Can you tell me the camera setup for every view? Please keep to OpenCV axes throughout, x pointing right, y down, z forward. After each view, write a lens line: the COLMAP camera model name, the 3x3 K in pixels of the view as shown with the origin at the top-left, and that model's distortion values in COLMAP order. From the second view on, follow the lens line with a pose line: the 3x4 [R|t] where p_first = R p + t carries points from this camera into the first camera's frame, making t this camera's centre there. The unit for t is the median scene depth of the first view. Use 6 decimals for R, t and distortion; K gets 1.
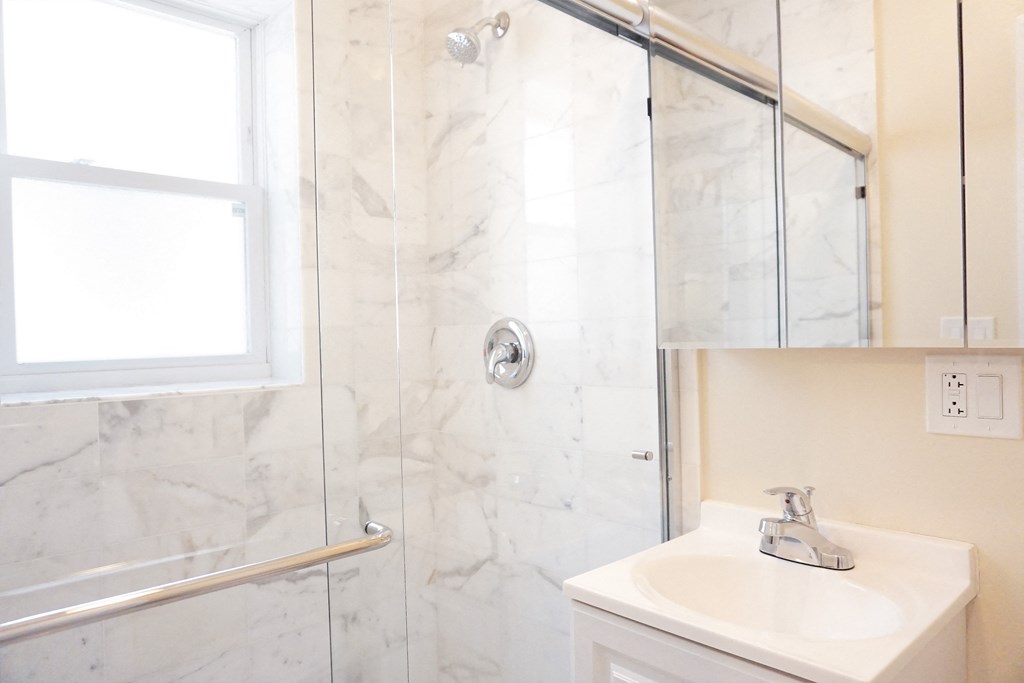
lens RADIAL K [[699.0, 0, 514.9], [0, 699.0, 338.9], [0, 0, 1]] dist [-0.002211, 0.003471]
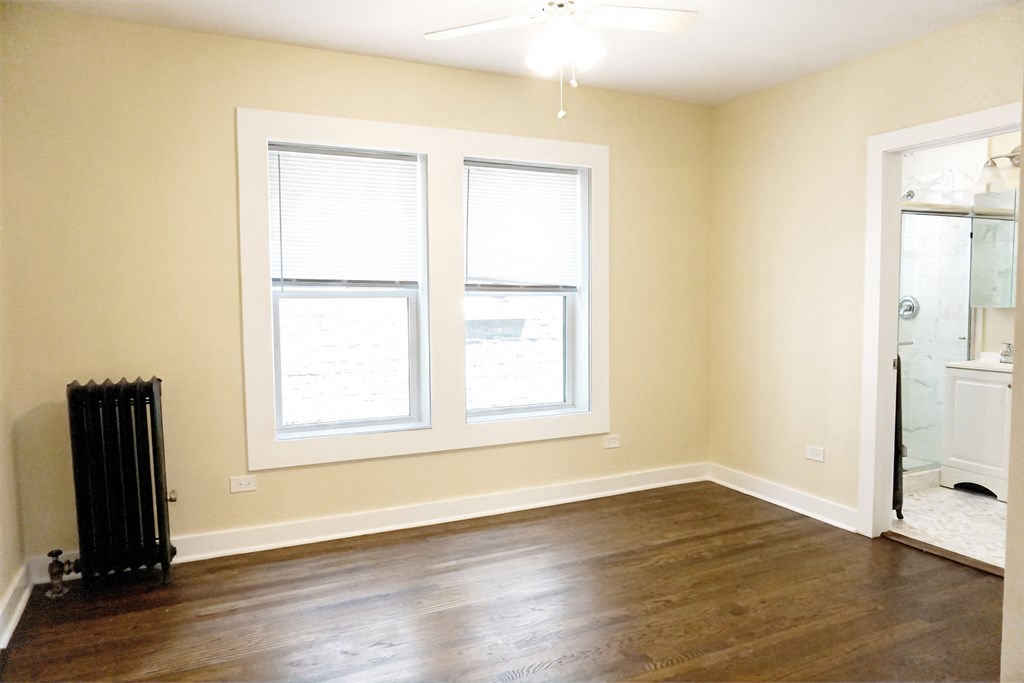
lens RADIAL K [[699.0, 0, 502.1], [0, 699.0, 345.0], [0, 0, 1]] dist [-0.002211, 0.003471]
pose [[0.948468, 0.036919, -0.314716, -0.726223], [-0.015136, 0.997334, 0.071378, -0.008408], [0.316513, -0.062936, 0.946498, -2.445956]]
